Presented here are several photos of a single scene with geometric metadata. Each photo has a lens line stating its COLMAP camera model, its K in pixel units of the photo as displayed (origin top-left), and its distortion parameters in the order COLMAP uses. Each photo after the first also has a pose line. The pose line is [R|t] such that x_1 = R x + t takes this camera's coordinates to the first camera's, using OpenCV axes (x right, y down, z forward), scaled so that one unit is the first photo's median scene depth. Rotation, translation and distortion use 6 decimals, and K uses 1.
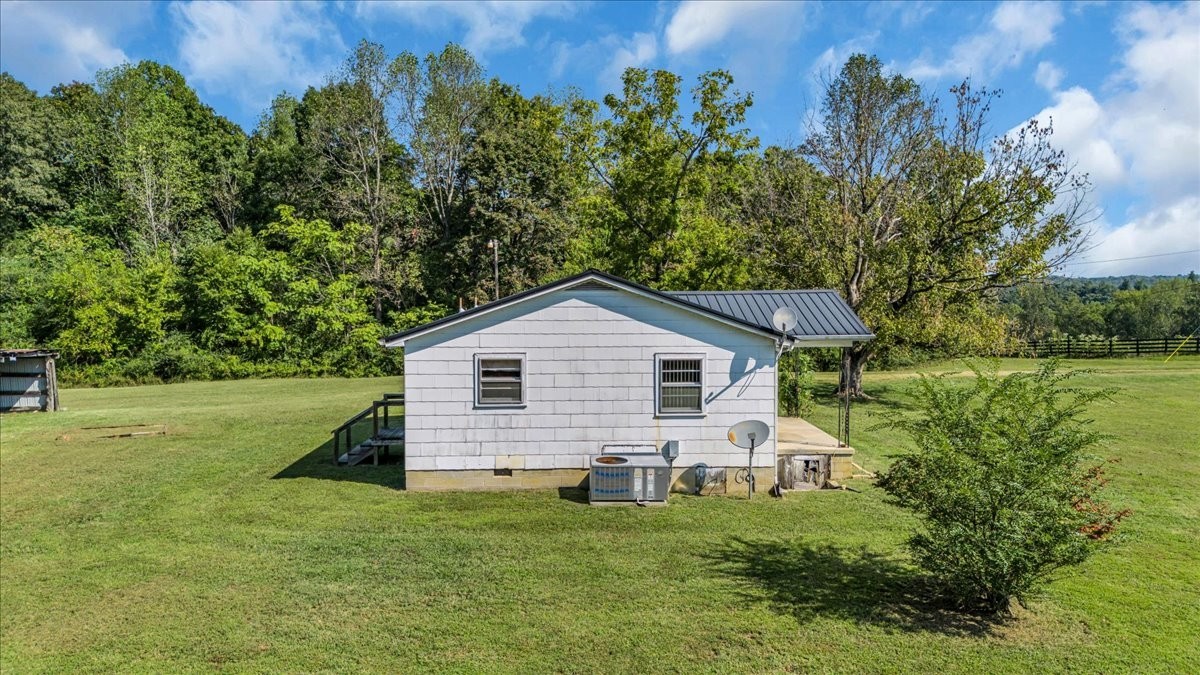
lens RADIAL K [[879.2, 0, 601.5], [0, 879.2, 333.7], [0, 0, 1]] dist [0.089288, -0.090471]
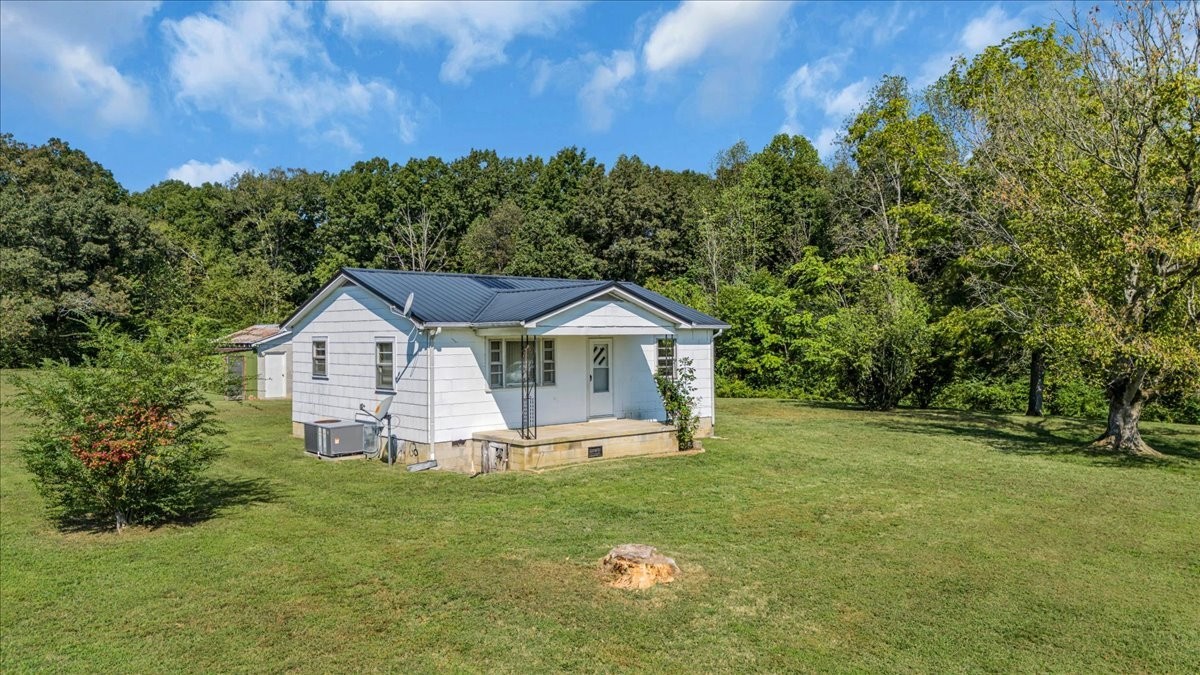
lens RADIAL K [[879.2, 0, 601.5], [0, 879.2, 333.7], [0, 0, 1]] dist [0.089288, -0.090471]
pose [[0.633793, -0.006692, -0.773474, 1.159968], [-0.038046, 0.998483, -0.039815, 0.052598], [0.772566, 0.054662, 0.632577, 0.483594]]
